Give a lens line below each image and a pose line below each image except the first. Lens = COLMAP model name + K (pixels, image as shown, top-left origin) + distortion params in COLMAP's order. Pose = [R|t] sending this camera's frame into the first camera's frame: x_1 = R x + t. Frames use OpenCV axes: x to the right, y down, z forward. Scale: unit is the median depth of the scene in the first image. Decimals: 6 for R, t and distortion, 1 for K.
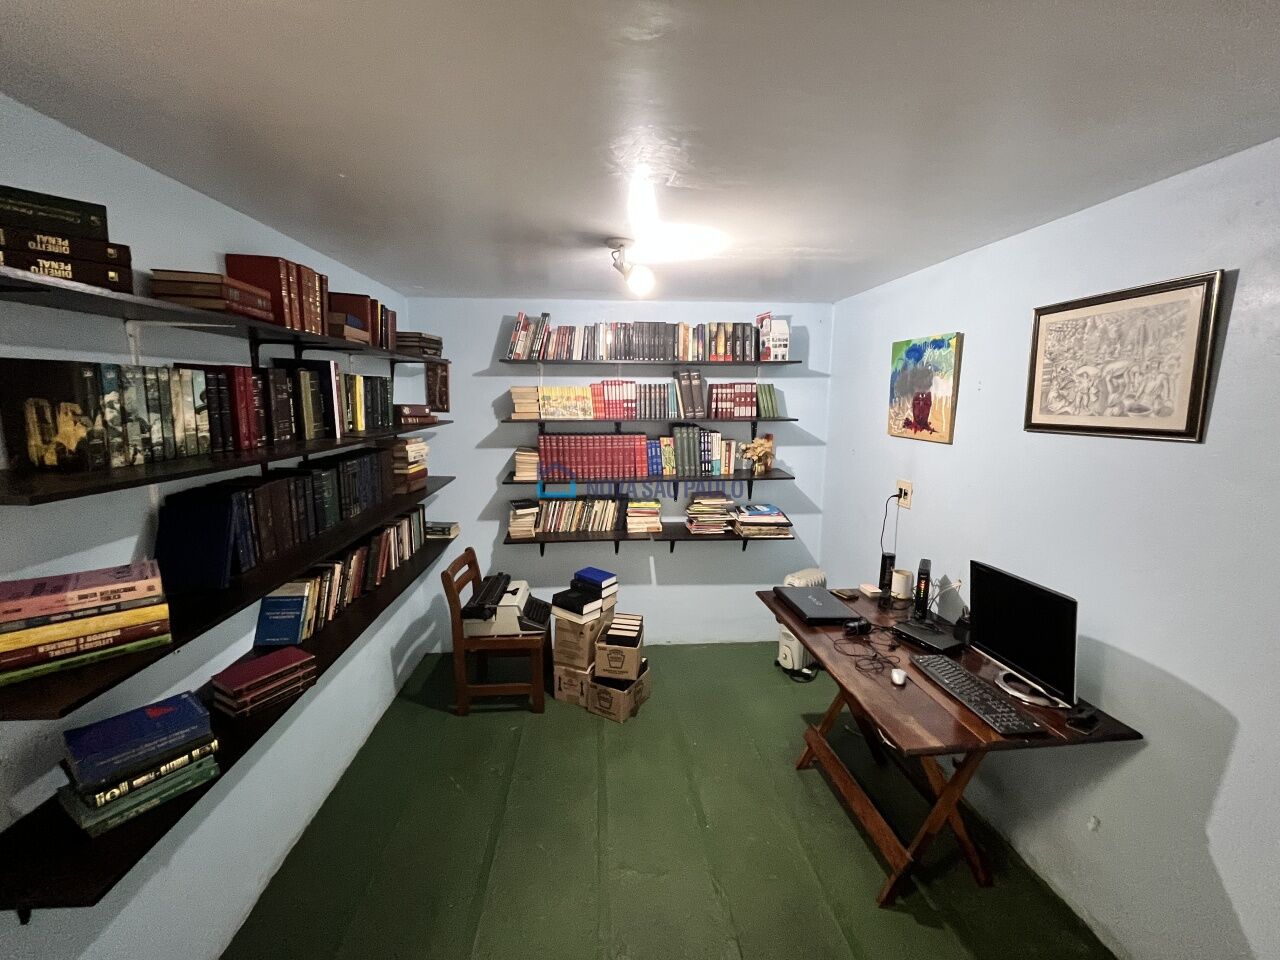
lens RADIAL K [[517.8, 0, 636.1], [0, 517.8, 477.8], [0, 0, 1]] dist [-0.003620, 0.000844]
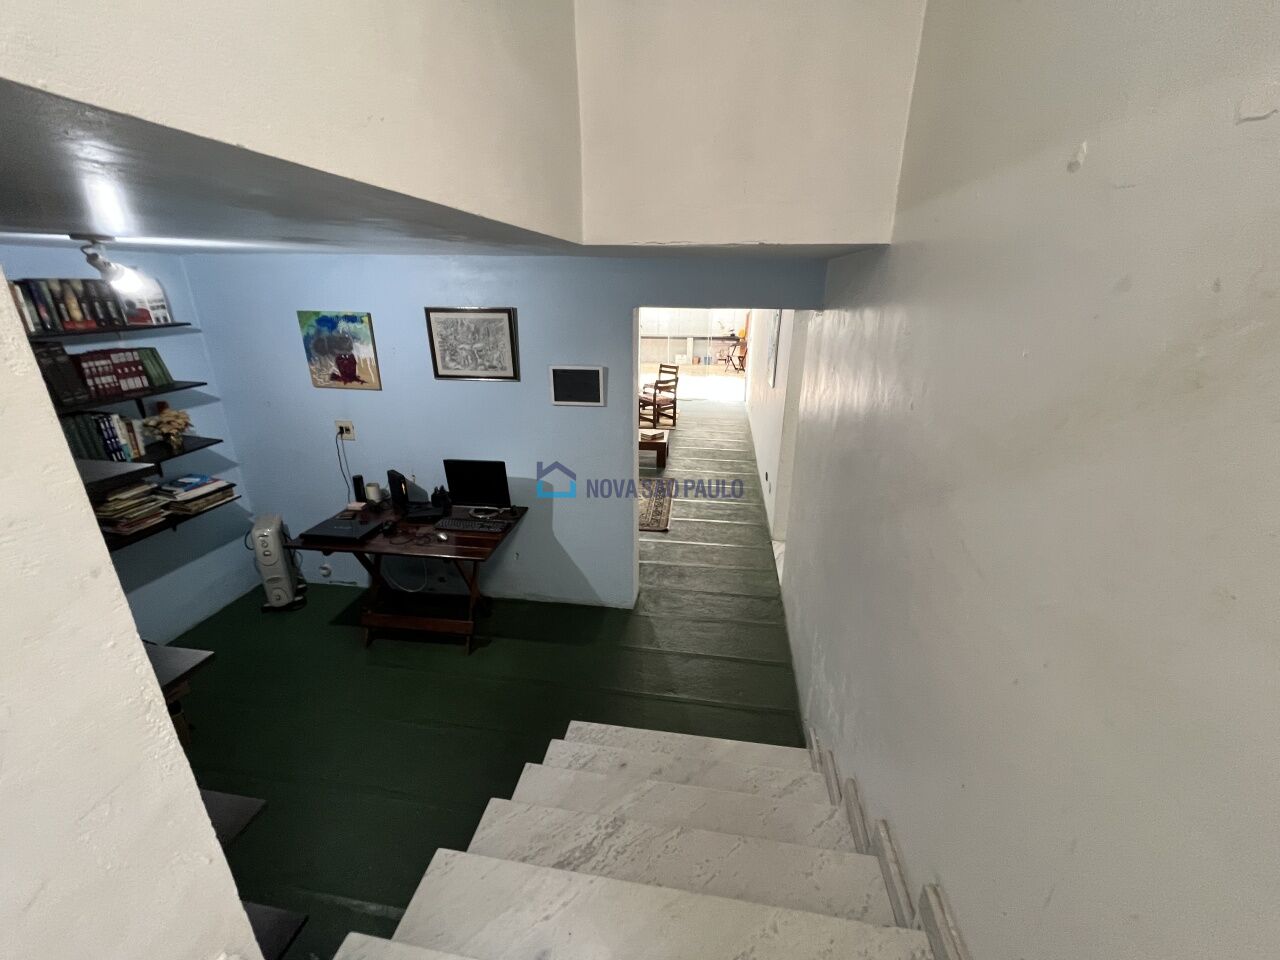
lens RADIAL K [[517.8, 0, 638.1], [0, 517.8, 480.6], [0, 0, 1]] dist [-0.003620, 0.000844]
pose [[0.231514, -0.342633, 0.910496, -0.592364], [0.141167, 0.937850, 0.317032, -0.172210], [-0.962535, 0.055135, 0.265494, -0.066935]]
